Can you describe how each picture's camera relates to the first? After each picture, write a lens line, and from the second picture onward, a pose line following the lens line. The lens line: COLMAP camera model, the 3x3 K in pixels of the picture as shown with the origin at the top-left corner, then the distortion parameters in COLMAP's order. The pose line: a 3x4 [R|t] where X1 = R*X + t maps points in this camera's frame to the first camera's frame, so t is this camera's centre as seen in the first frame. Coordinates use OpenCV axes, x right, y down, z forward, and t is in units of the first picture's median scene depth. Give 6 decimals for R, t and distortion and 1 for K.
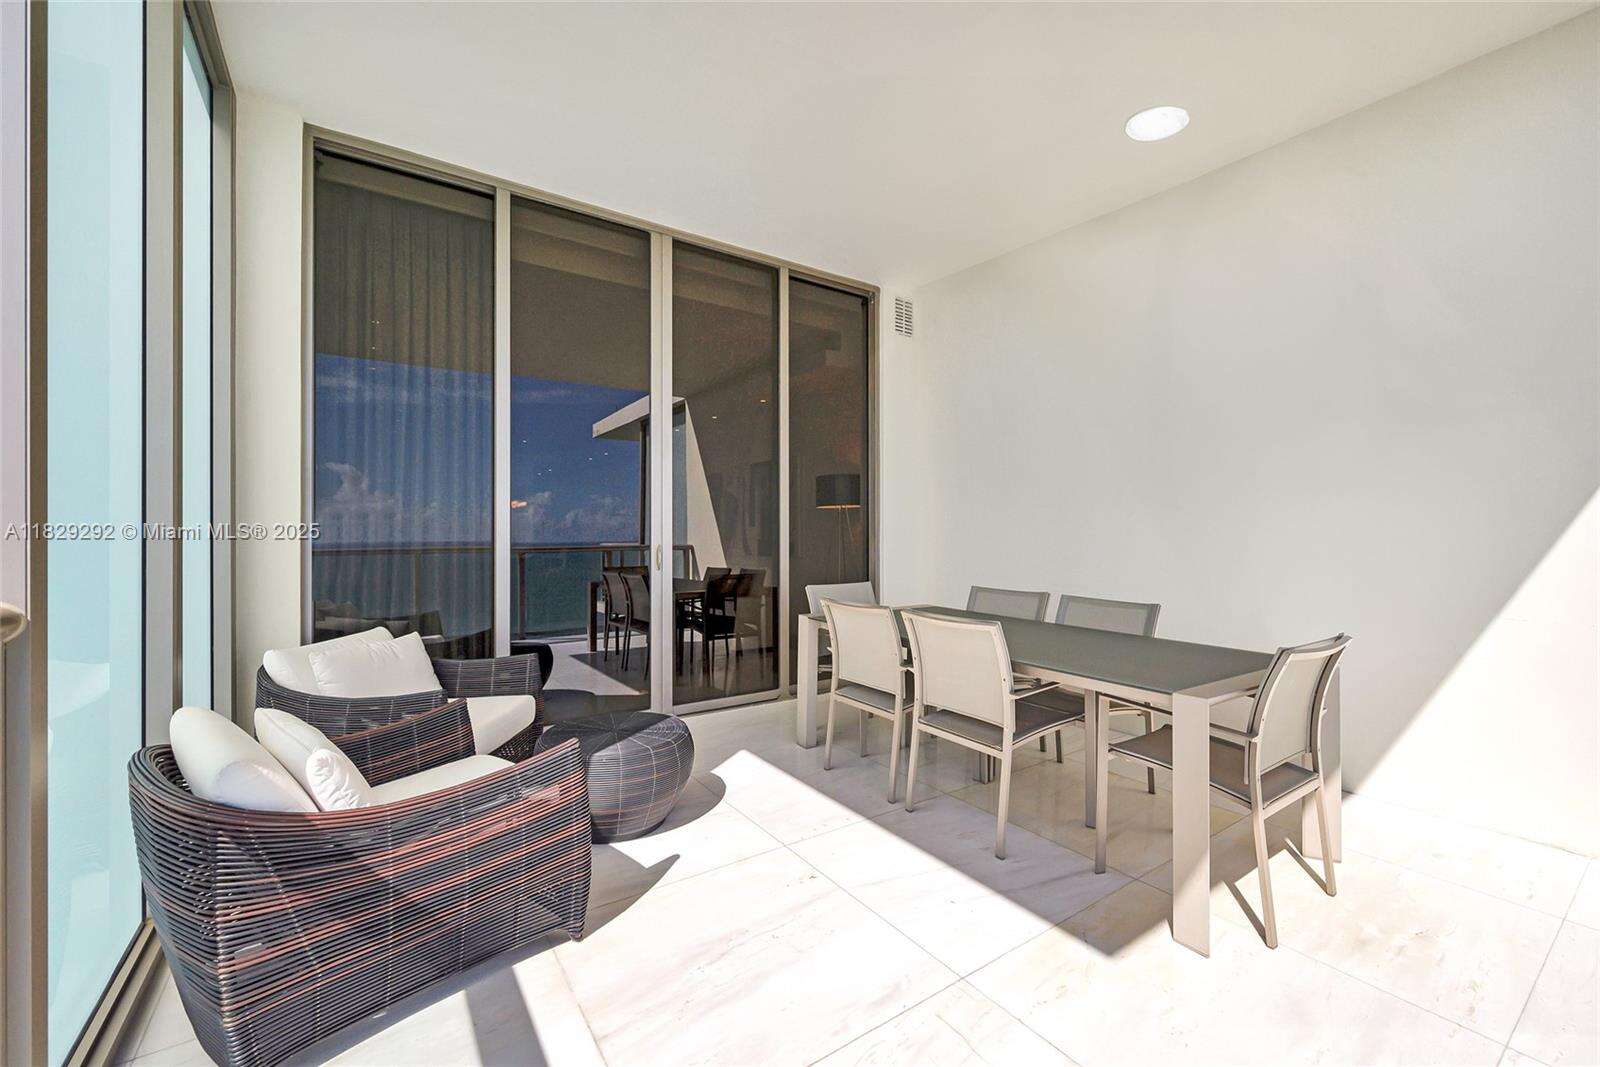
lens RADIAL K [[638.7, 0, 801.6], [0, 638.7, 555.2], [0, 0, 1]] dist [-0.001682, -0.000458]
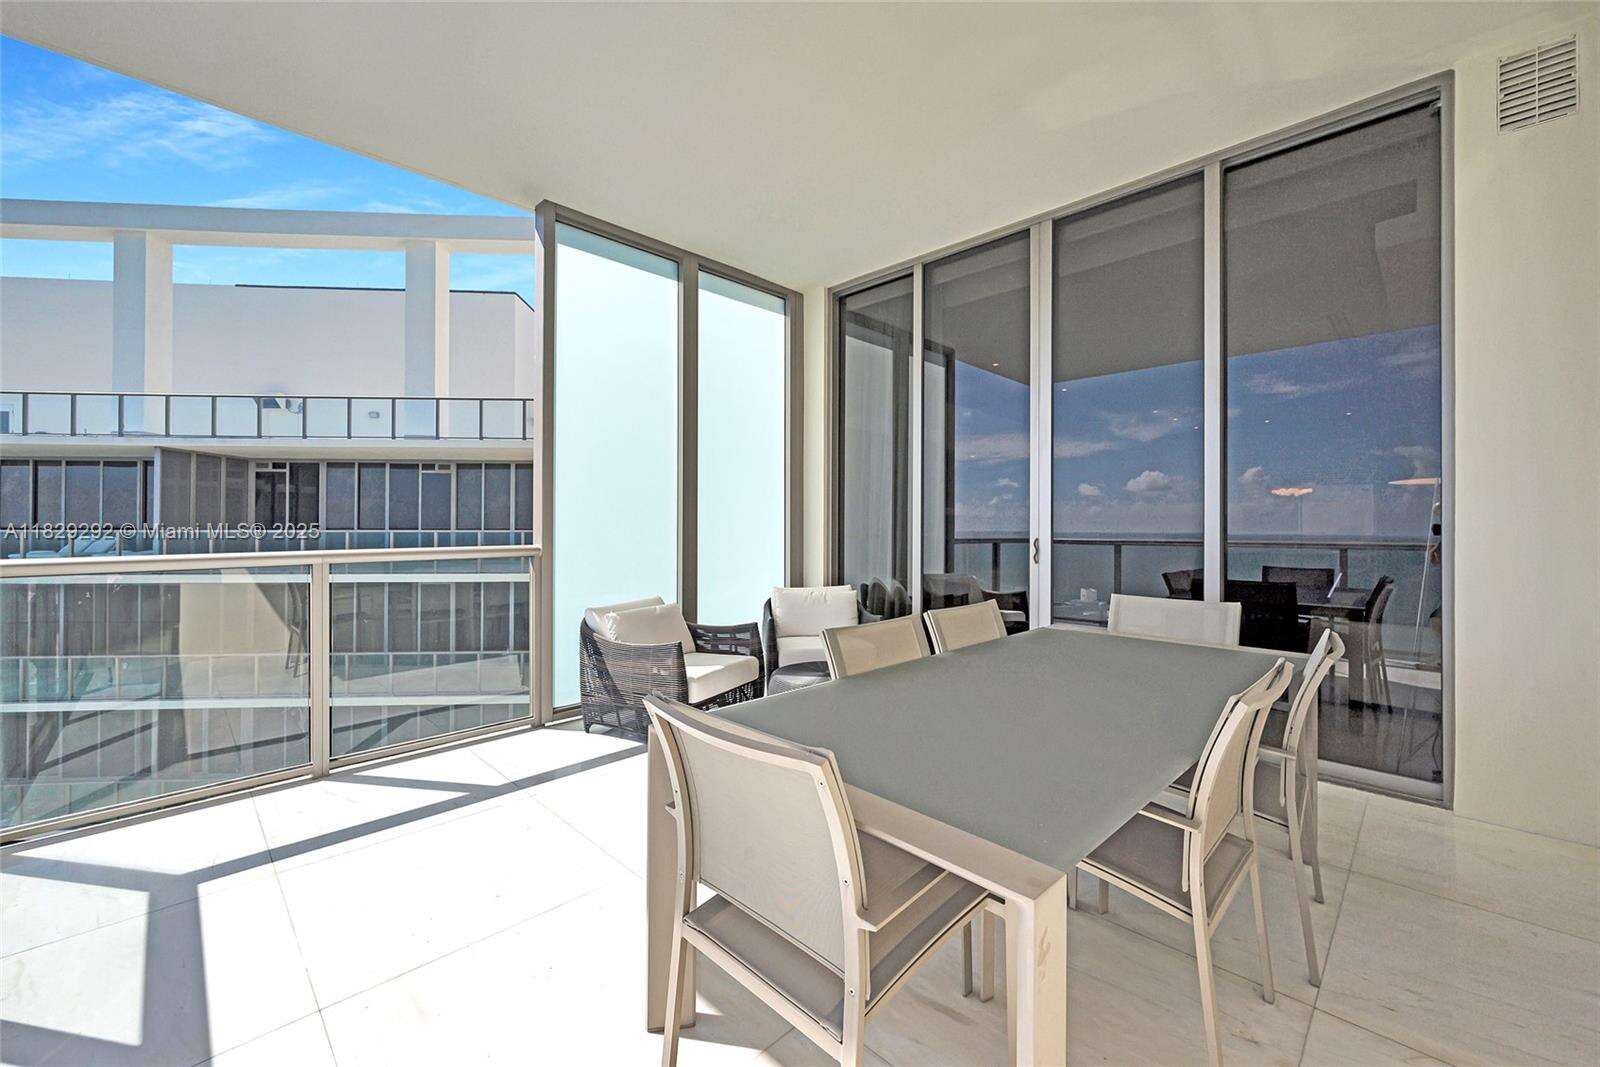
lens RADIAL K [[631.2, 0, 796.3], [0, 631.2, 528.5], [0, 0, 1]] dist [0.000049, -0.000182]
pose [[0.187469, 0.007287, -0.982243, 0.762945], [-0.035149, 0.999382, 0.000706, -0.020230], [0.981641, 0.034392, 0.187609, 0.523733]]
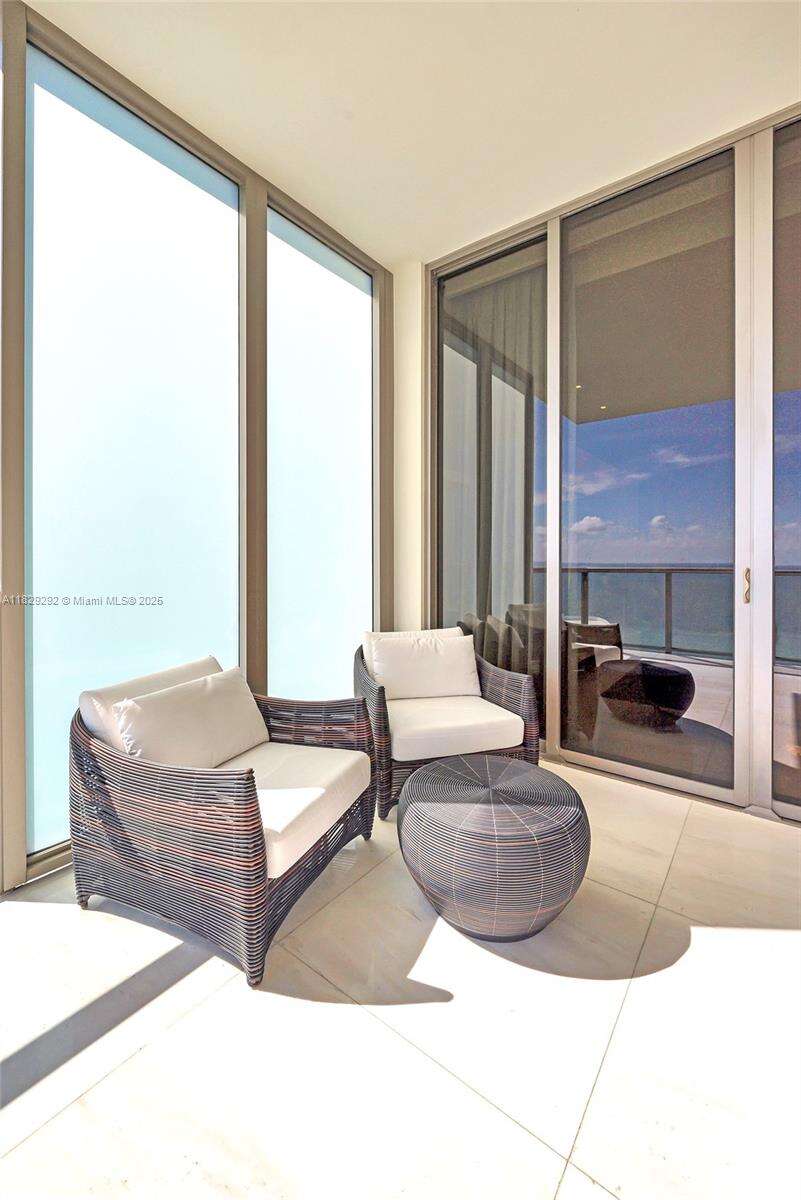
lens RADIAL K [[497.6, 0, 390.4], [0, 497.6, 557.6], [0, 0, 1]] dist [0.003730, 0.000315]
pose [[0.307855, 0.001024, -0.951433, 0.218794], [-0.030944, 0.999481, -0.008936, -0.010498], [0.950930, 0.032193, 0.307727, 0.514328]]
